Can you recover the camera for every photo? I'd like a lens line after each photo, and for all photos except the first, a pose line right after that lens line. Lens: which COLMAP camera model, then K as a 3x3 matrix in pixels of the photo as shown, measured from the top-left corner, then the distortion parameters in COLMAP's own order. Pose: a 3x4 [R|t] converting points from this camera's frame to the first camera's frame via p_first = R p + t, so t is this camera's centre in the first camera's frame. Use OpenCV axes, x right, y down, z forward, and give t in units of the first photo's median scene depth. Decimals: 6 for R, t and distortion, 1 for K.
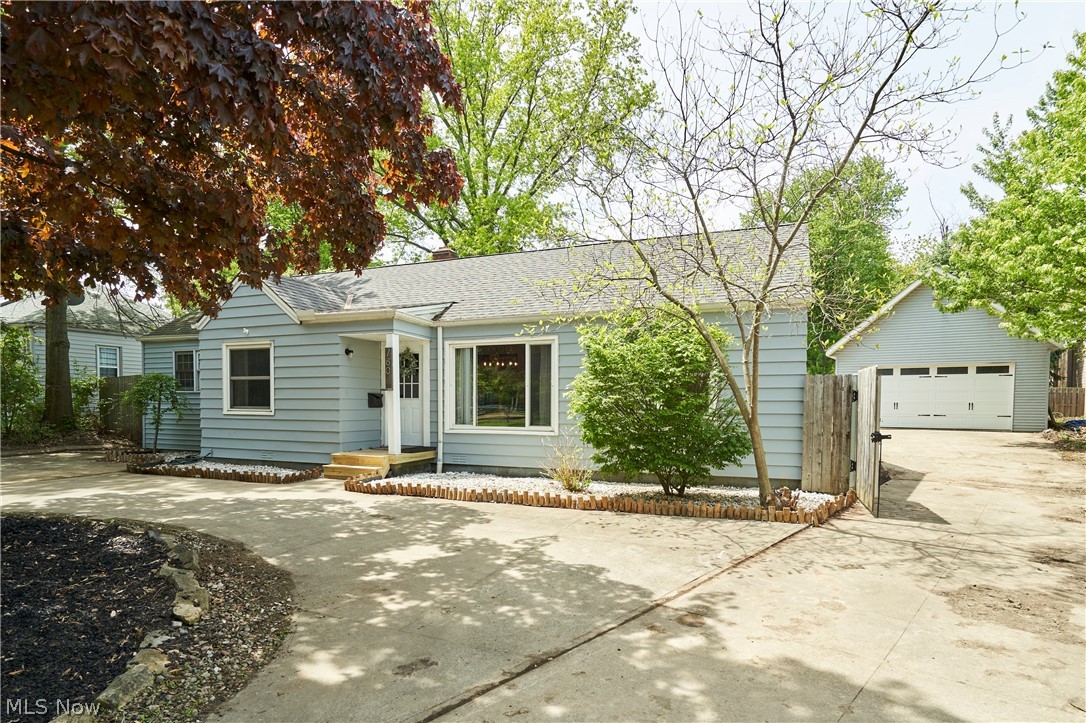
lens RADIAL K [[612.8, 0, 543.0], [0, 612.8, 361.5], [0, 0, 1]] dist [-0.028917, 0.001707]
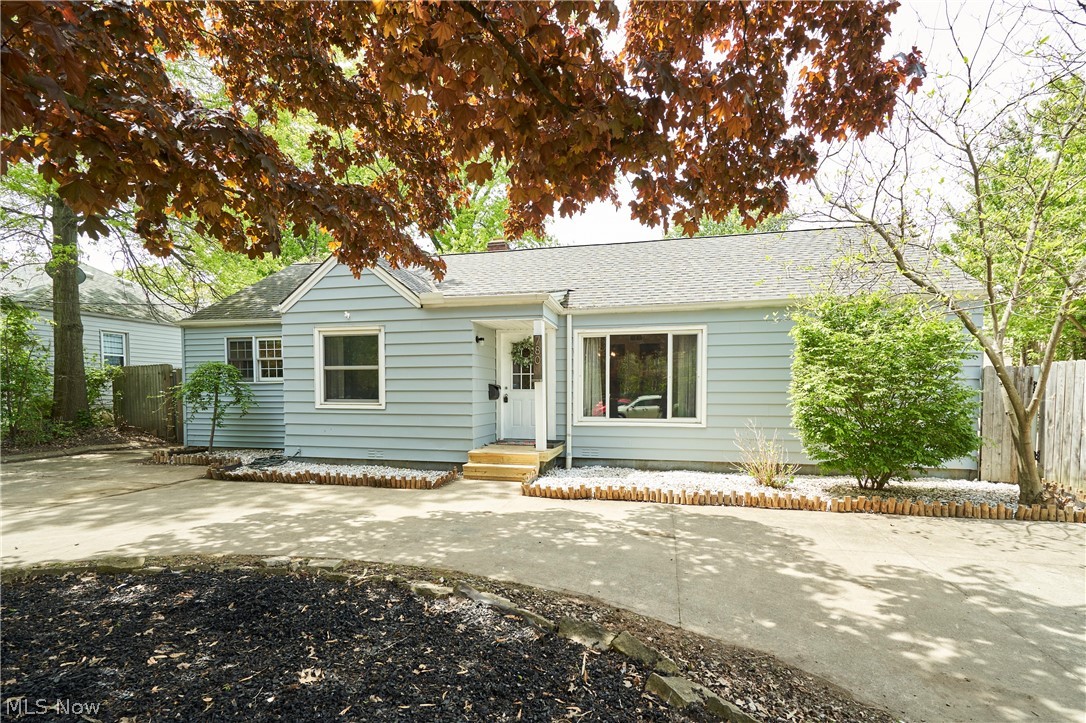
lens RADIAL K [[515.7, 0, 544.0], [0, 515.7, 367.7], [0, 0, 1]] dist [-0.002060, 0.000221]
pose [[0.986618, 0.003639, 0.163009, -0.343204], [-0.007702, 0.999675, 0.024304, 0.006951], [-0.162868, -0.025235, 0.986325, 0.217429]]
